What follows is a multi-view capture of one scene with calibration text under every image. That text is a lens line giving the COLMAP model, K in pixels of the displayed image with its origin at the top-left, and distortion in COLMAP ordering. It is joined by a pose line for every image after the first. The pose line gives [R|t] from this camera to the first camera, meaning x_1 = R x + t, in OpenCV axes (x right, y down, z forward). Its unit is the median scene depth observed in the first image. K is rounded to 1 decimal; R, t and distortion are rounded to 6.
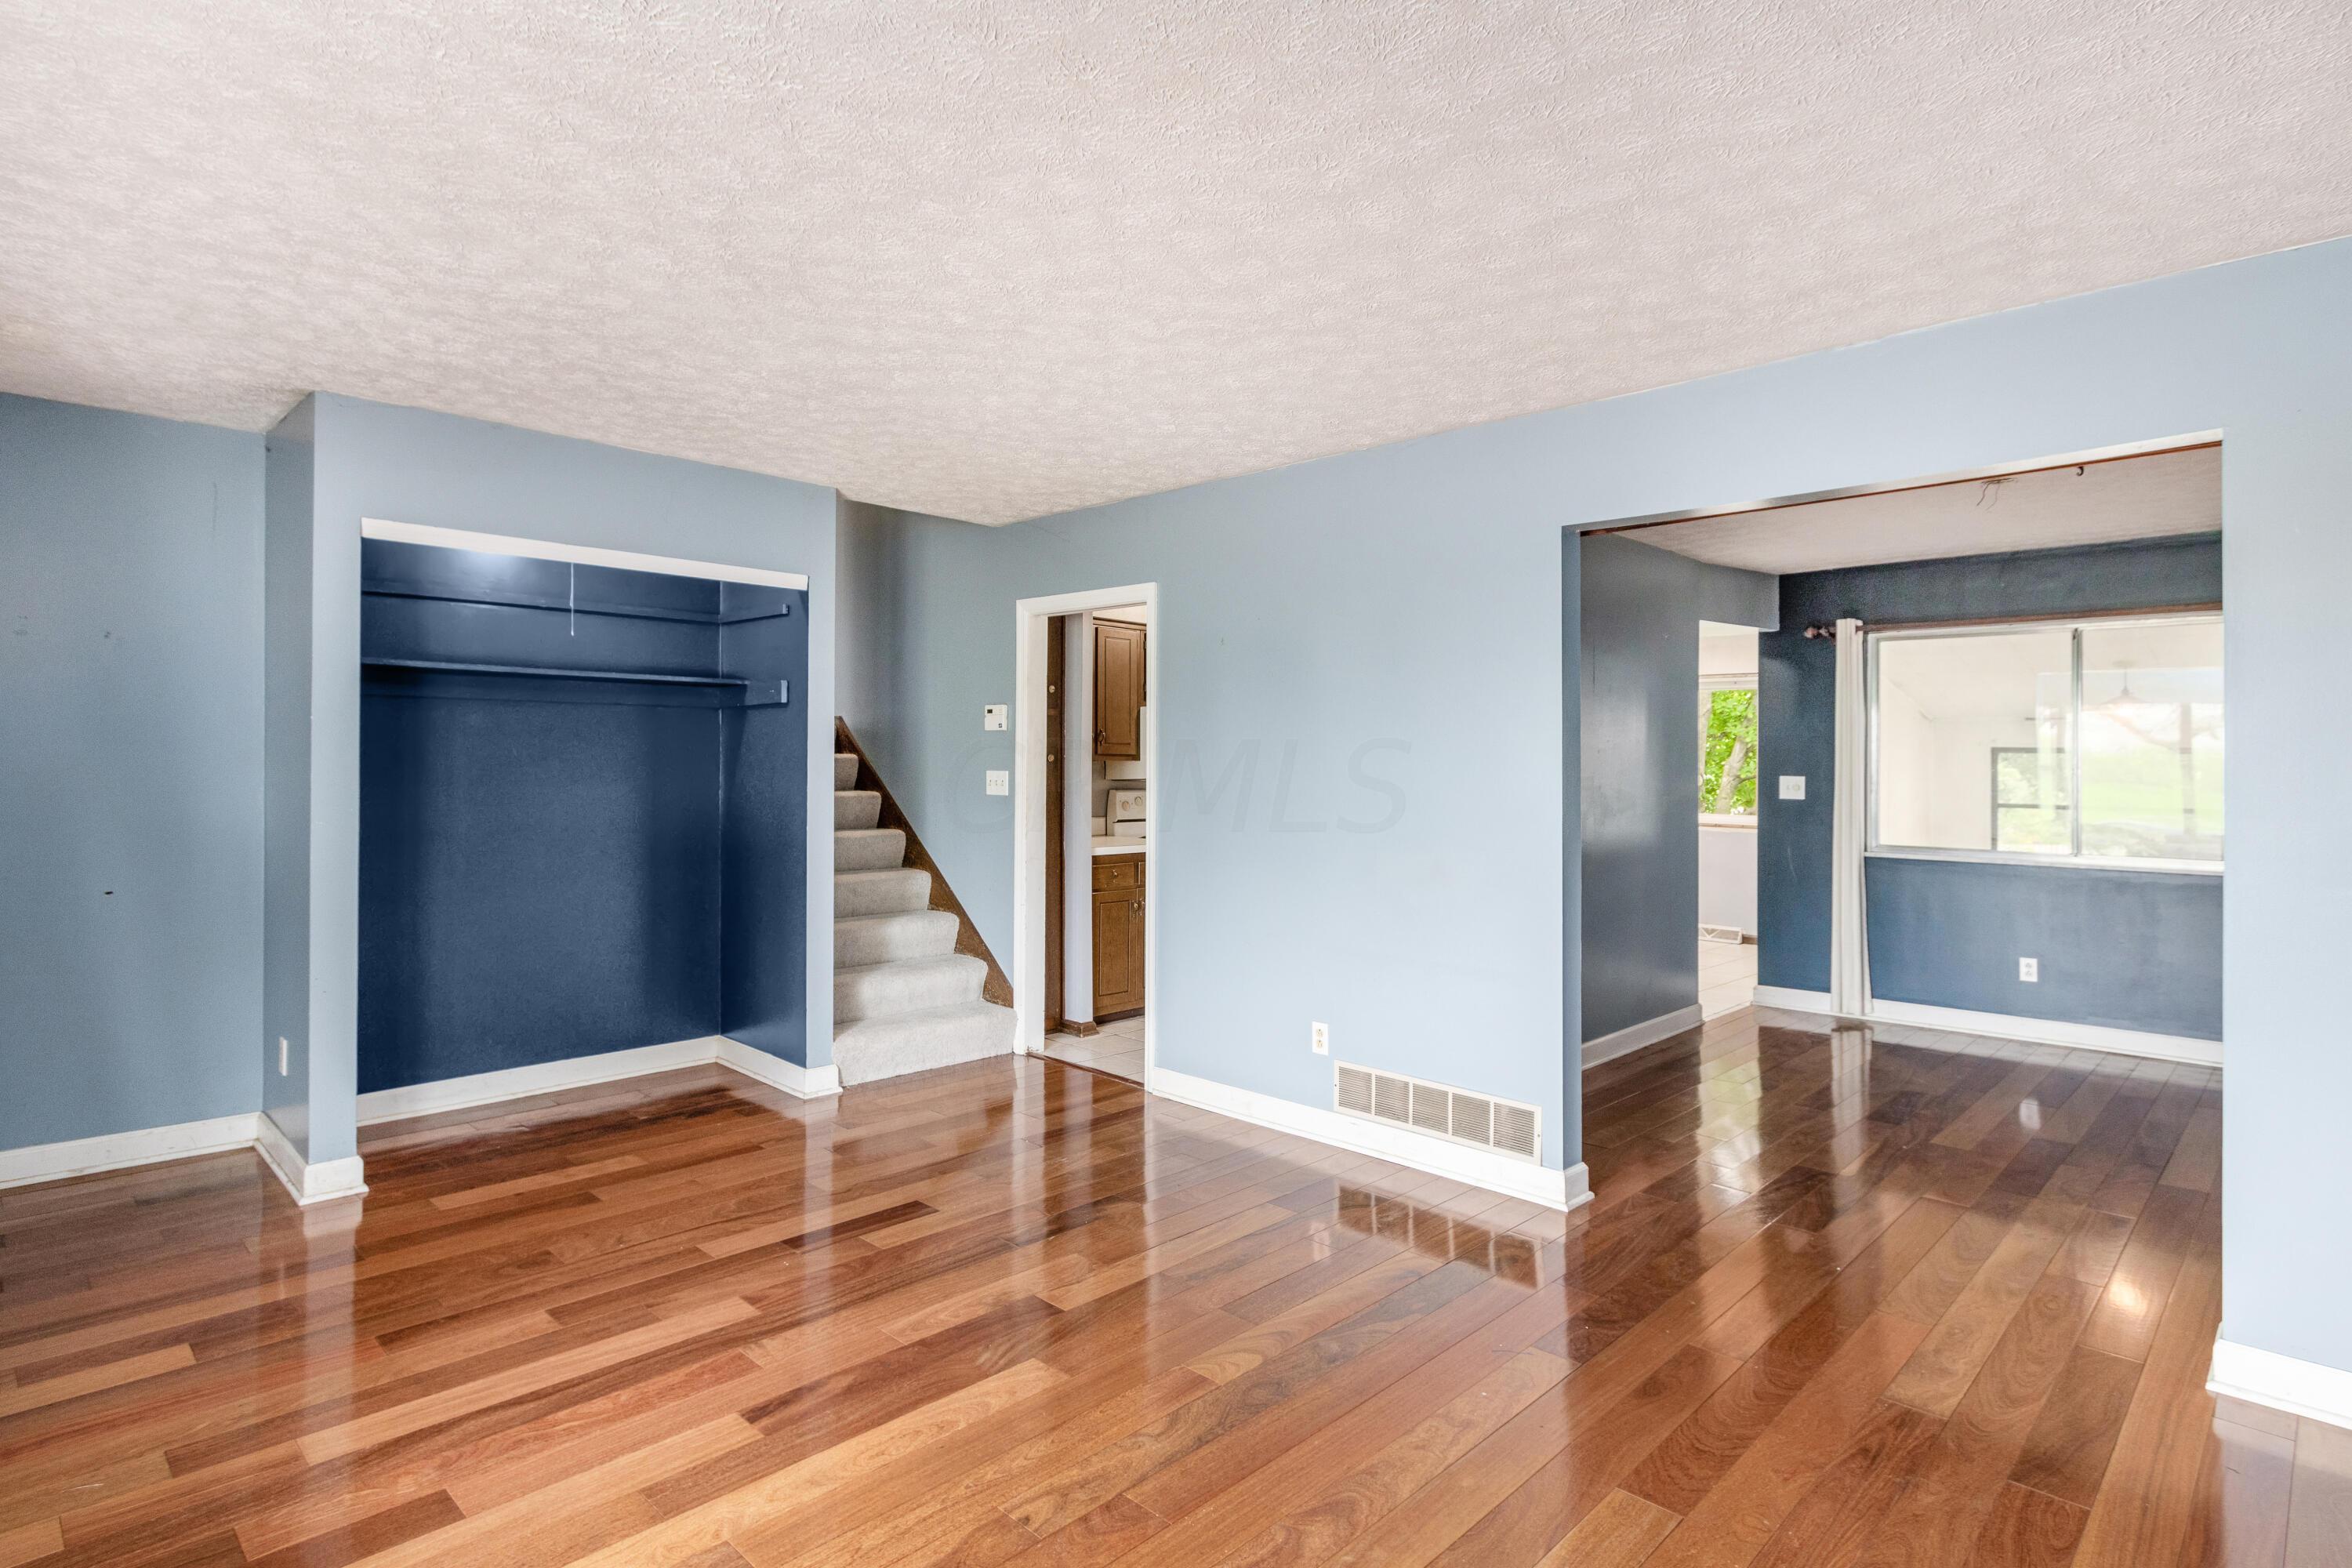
lens RADIAL K [[1108.4, 0, 1179.2], [0, 1108.4, 769.5], [0, 0, 1]] dist [0.002624, -0.000494]
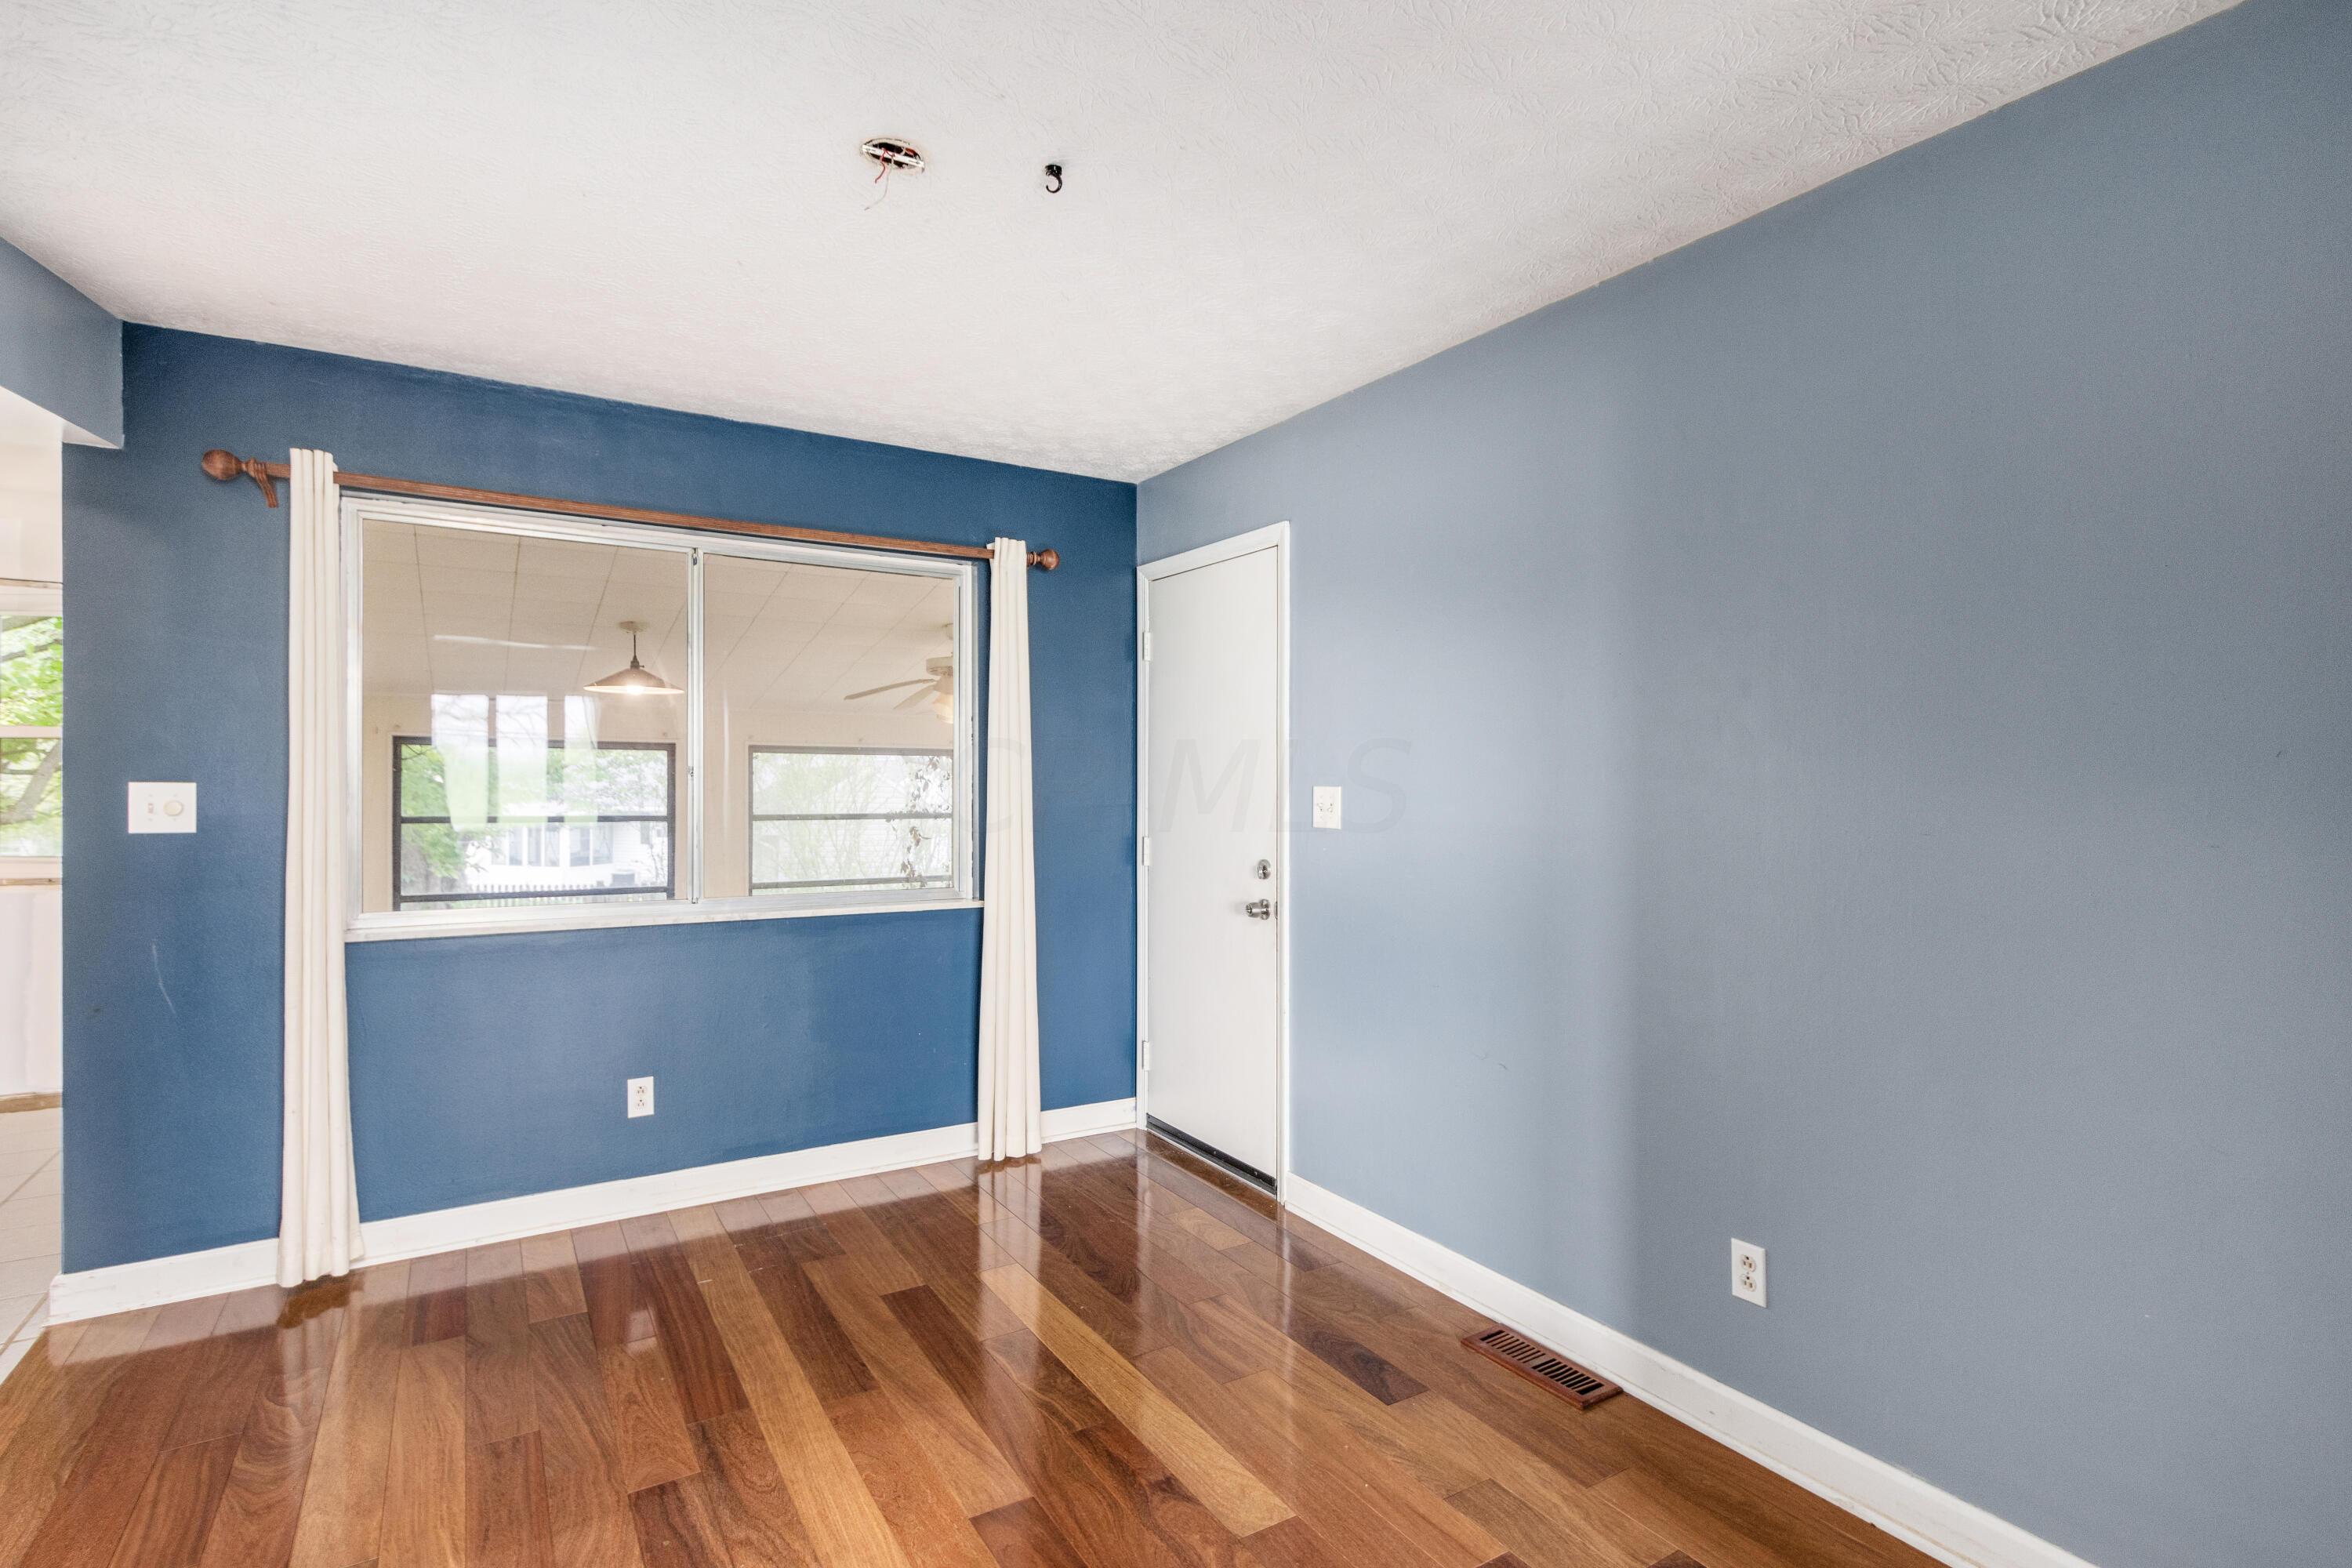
lens RADIAL K [[1139.8, 0, 1176.0], [0, 1139.8, 784.0], [0, 0, 1]] dist [0.002424, -0.000294]
pose [[0.206598, -0.010418, 0.978371, 0.190656], [-0.004284, 0.999924, 0.011552, -0.000047], [-0.978417, -0.006578, 0.206537, 0.518745]]
